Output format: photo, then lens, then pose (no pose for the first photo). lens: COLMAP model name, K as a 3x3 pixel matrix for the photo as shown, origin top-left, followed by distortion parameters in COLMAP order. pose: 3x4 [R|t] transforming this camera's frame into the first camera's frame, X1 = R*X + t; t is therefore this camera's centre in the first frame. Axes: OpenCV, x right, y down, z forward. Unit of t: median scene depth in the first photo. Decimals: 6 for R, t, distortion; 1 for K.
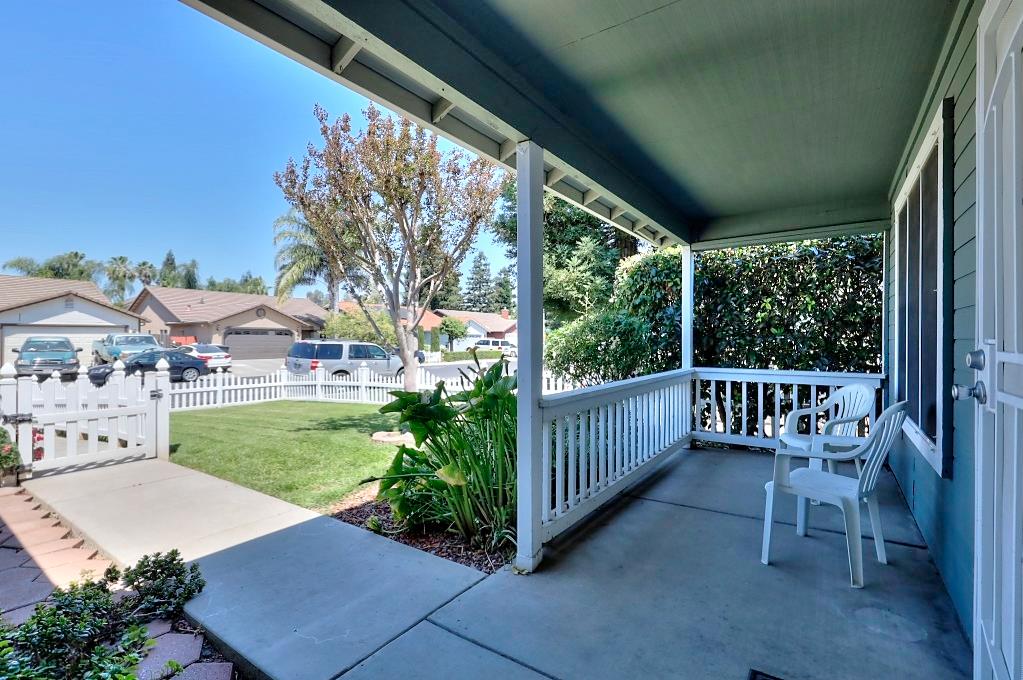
lens RADIAL K [[461.9, 0, 513.1], [0, 461.9, 340.2], [0, 0, 1]] dist [0.000113, 0.000760]
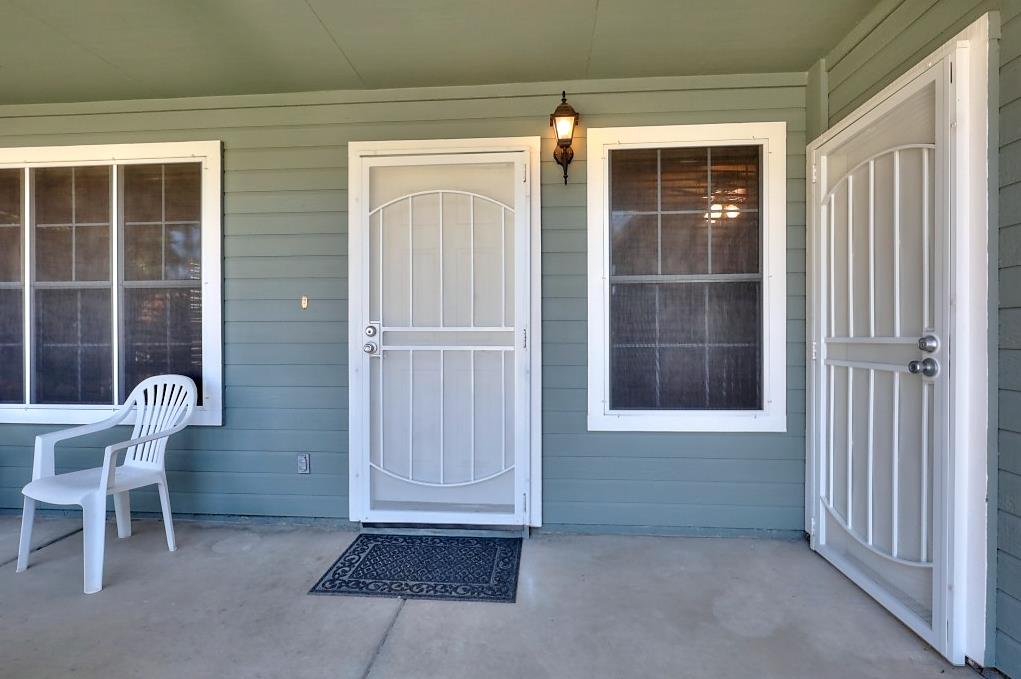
lens RADIAL K [[472.6, 0, 513.2], [0, 472.6, 342.5], [0, 0, 1]] dist [-0.001327, -0.001386]
pose [[-0.510453, -0.006065, 0.859884, -0.674783], [0.000406, 0.999973, 0.007294, 0.049983], [-0.859905, 0.004072, -0.510437, 0.986908]]
